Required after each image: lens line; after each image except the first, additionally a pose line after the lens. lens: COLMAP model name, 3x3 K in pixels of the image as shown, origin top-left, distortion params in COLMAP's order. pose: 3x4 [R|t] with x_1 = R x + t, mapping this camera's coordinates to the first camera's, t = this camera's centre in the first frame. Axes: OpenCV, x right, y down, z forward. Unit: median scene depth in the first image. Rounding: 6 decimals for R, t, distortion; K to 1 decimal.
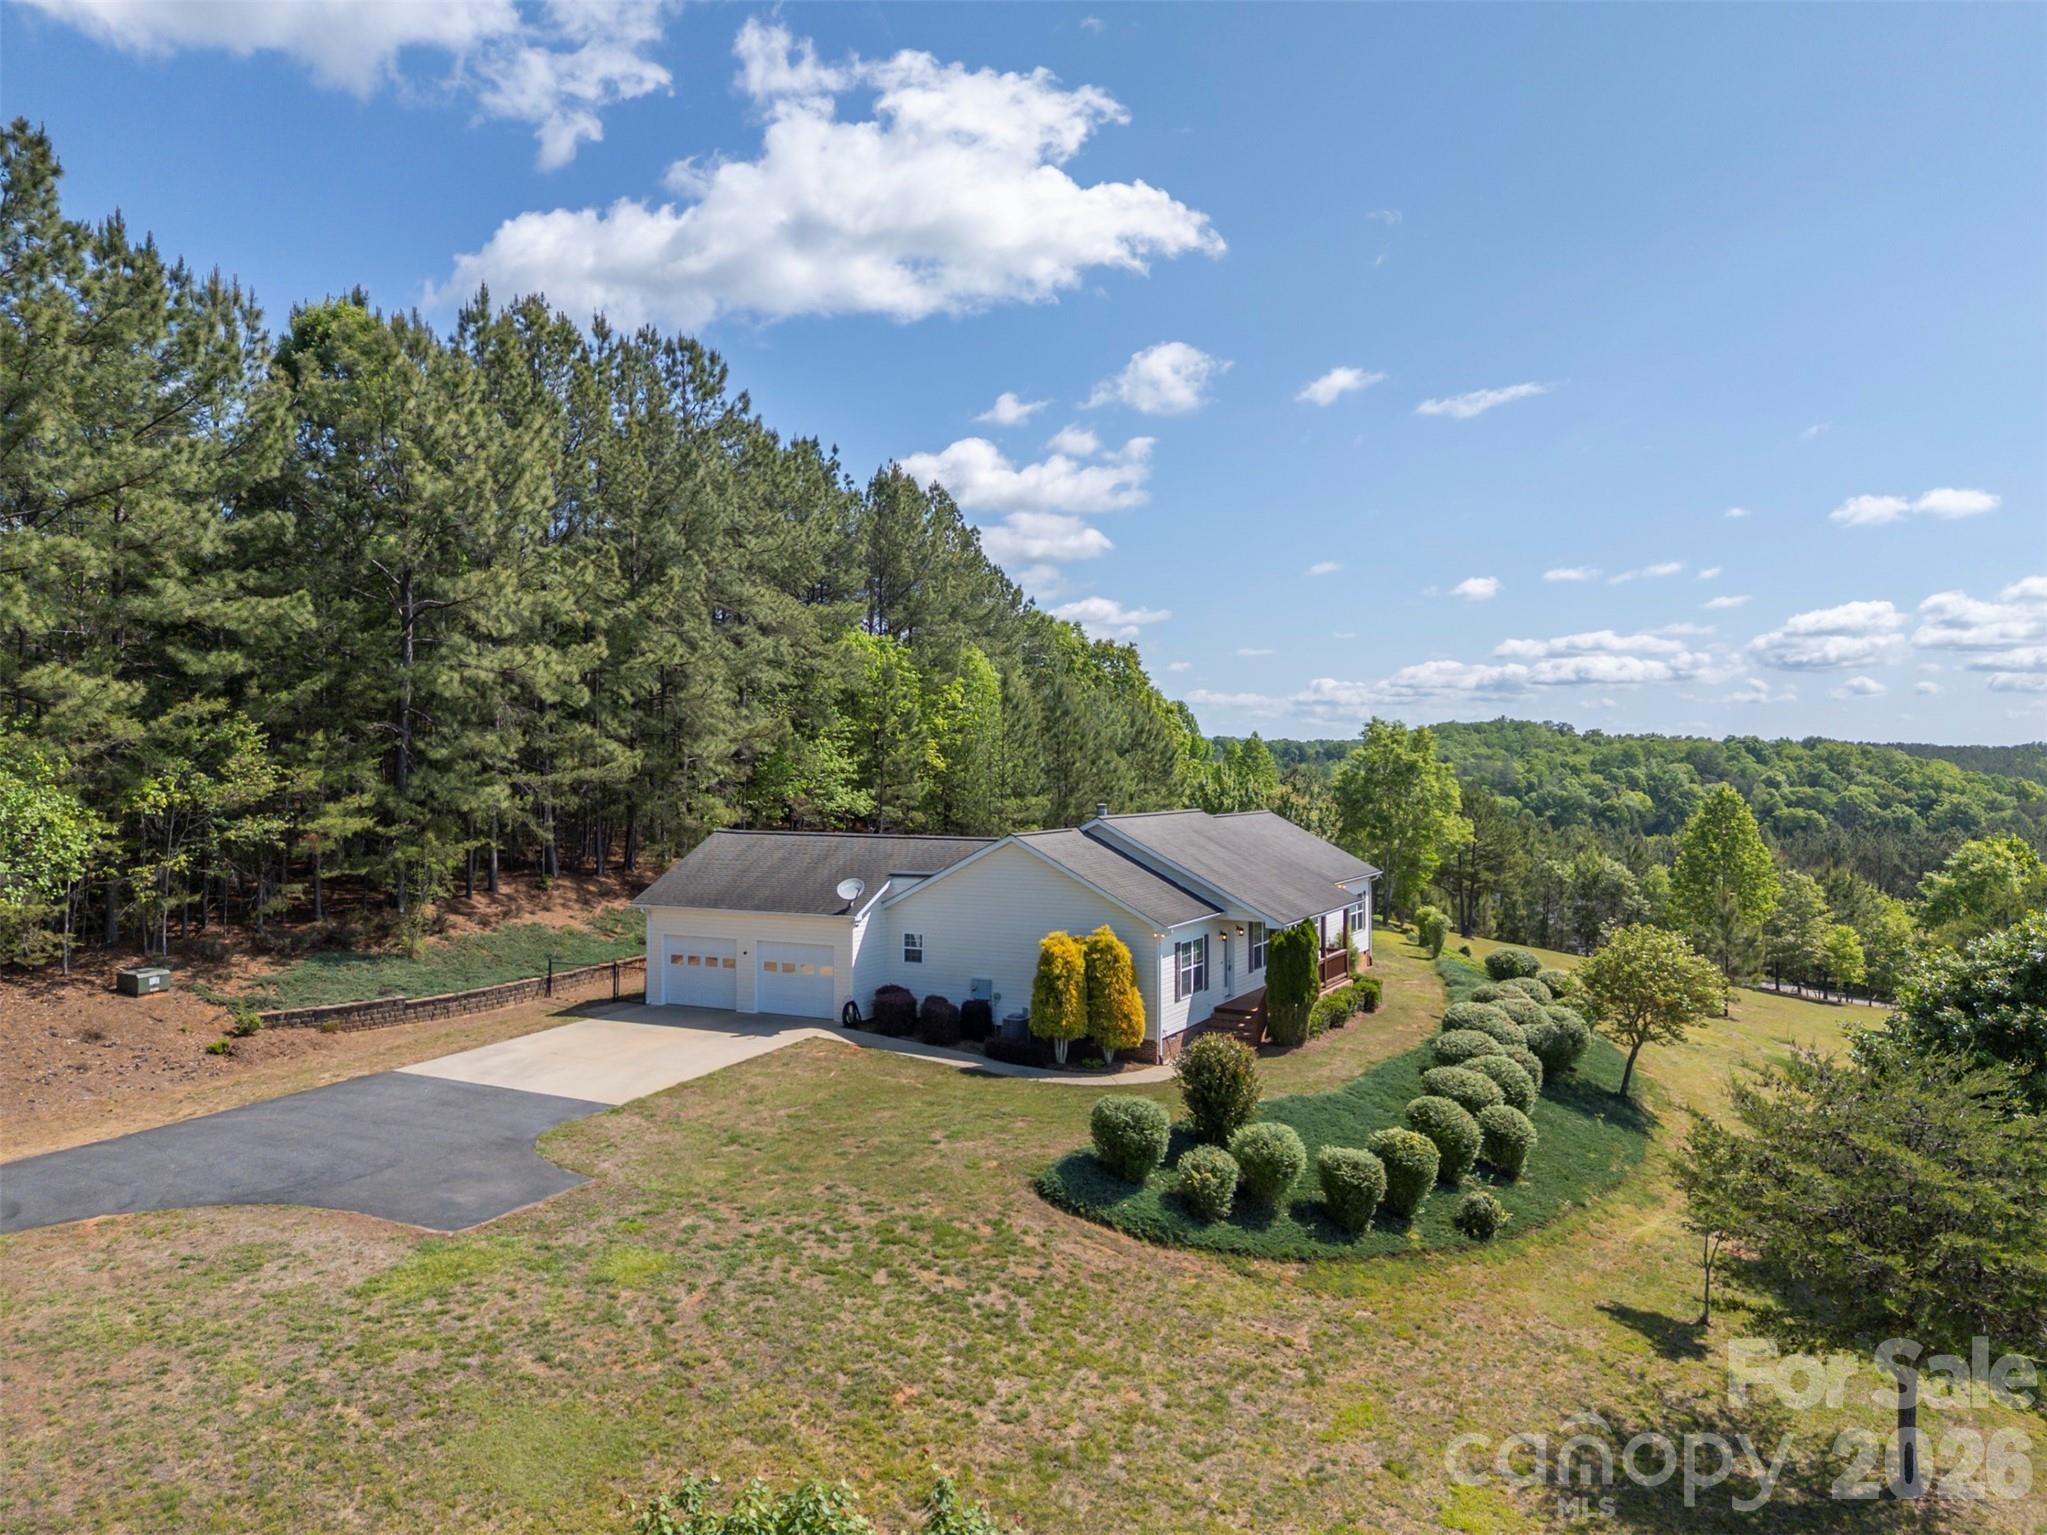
lens RADIAL K [[1504.8, 0, 1023.9], [0, 1504.8, 772.9], [0, 0, 1]] dist [0.073354, -0.061594]
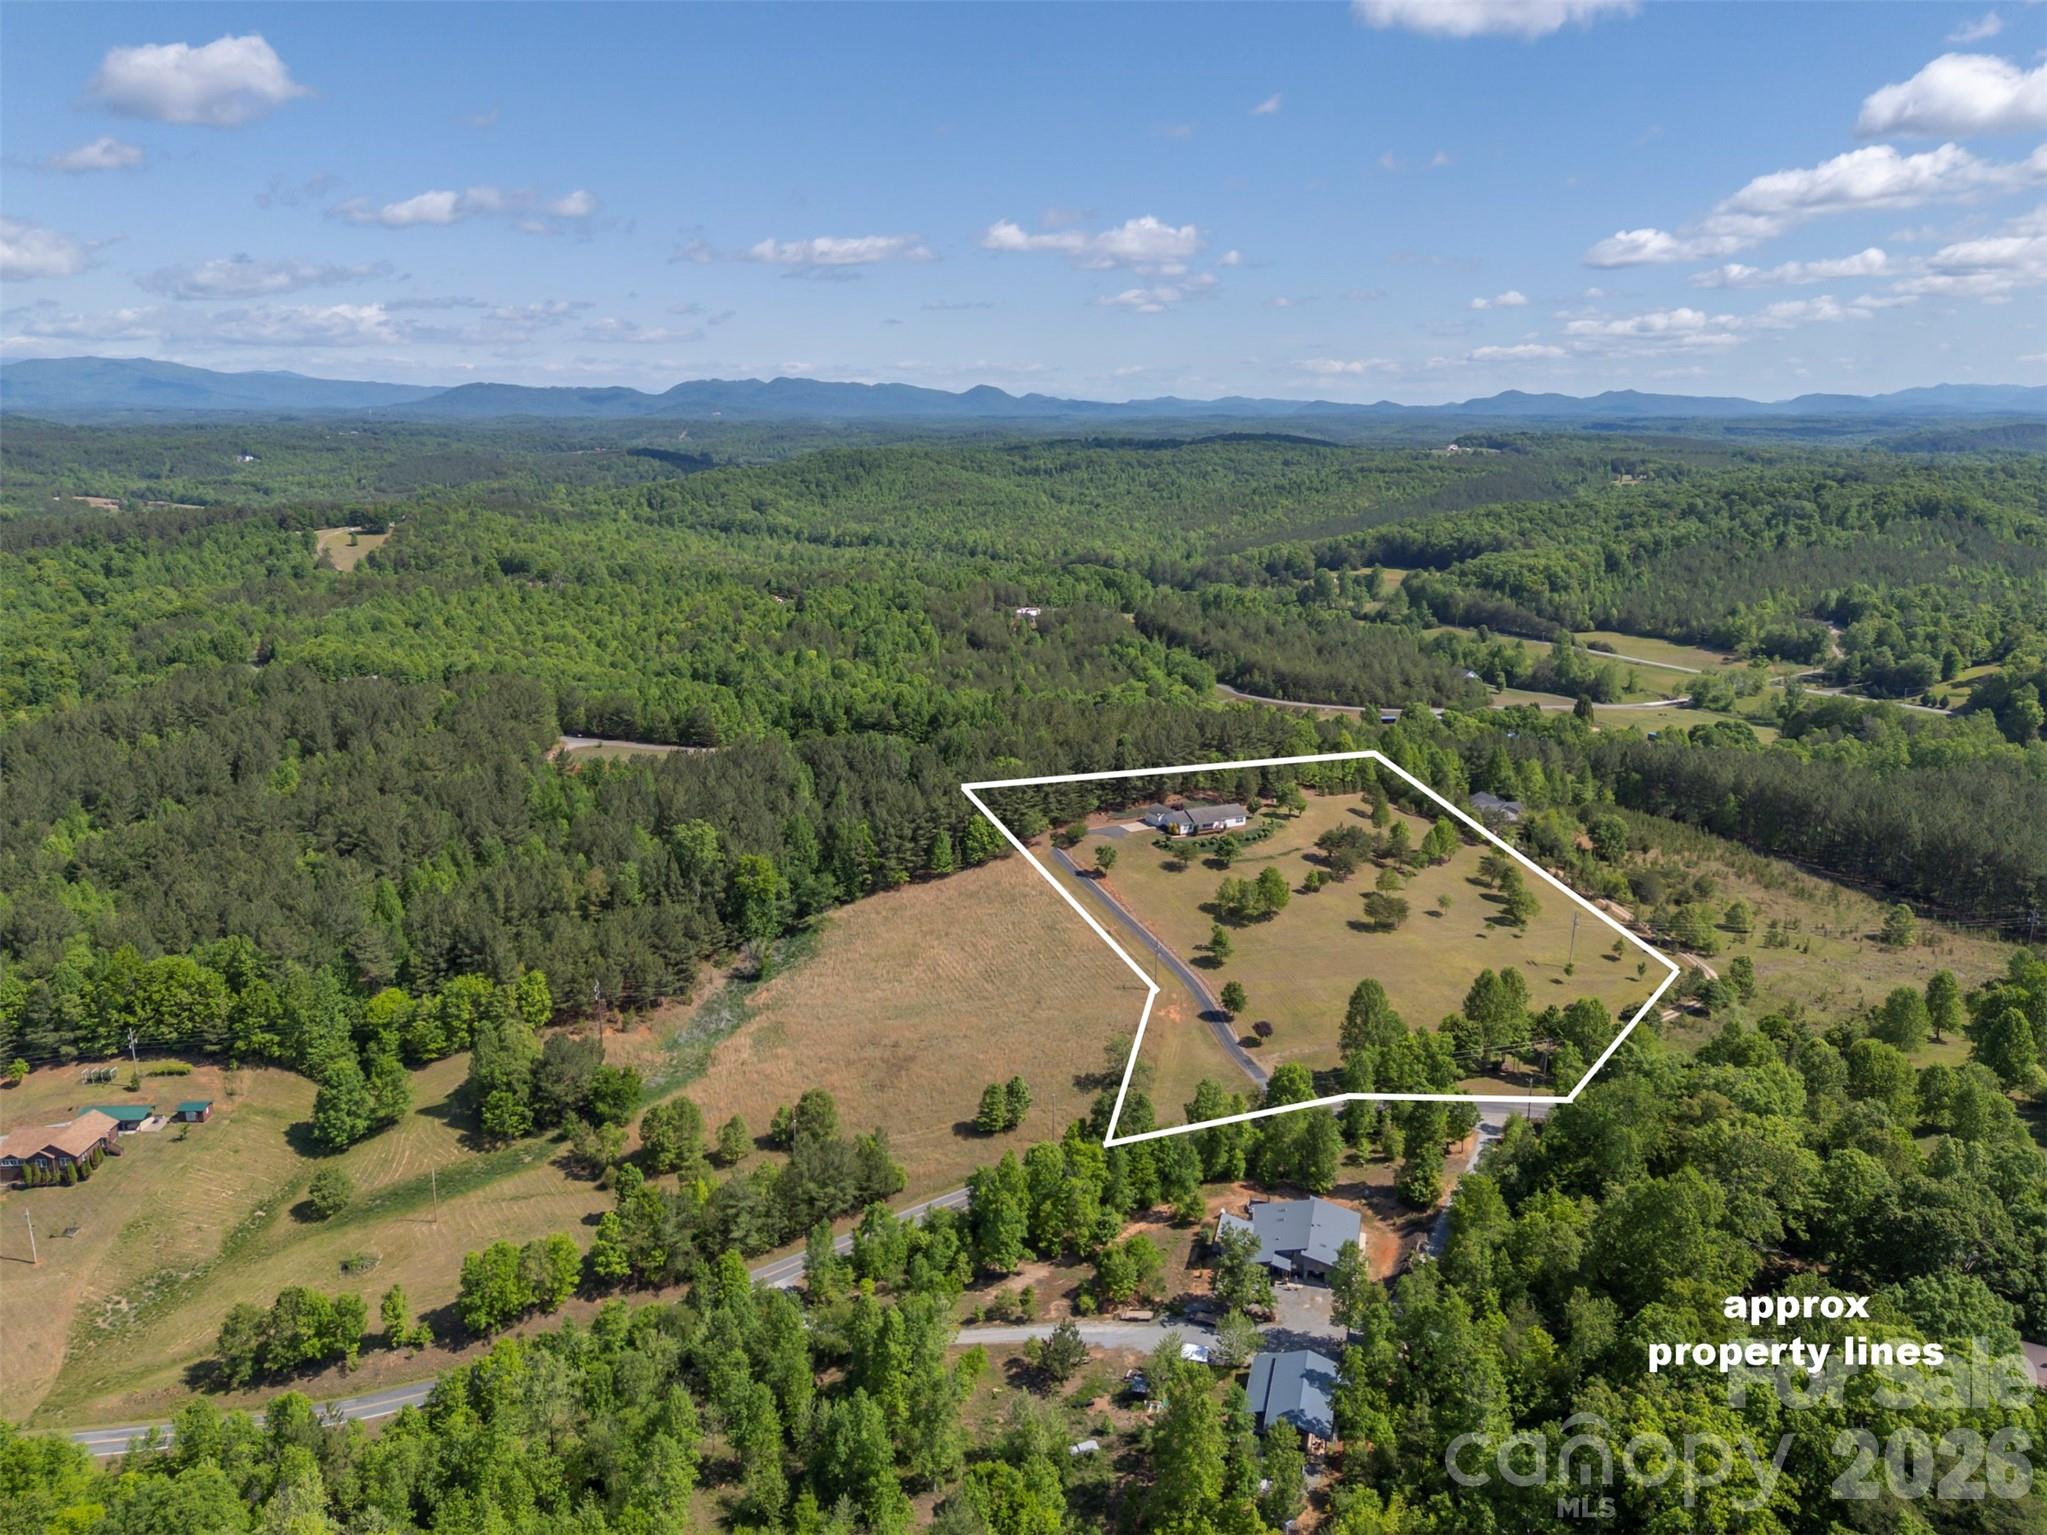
lens RADIAL K [[1504.8, 0, 1021.7], [0, 1504.8, 757.1], [0, 0, 1]] dist [0.073354, -0.061594]
pose [[0.808523, 0.132539, -0.573345, 4.867784], [-0.006871, 0.976366, 0.216016, -2.469426], [0.588425, -0.170714, 0.790325, -7.462618]]
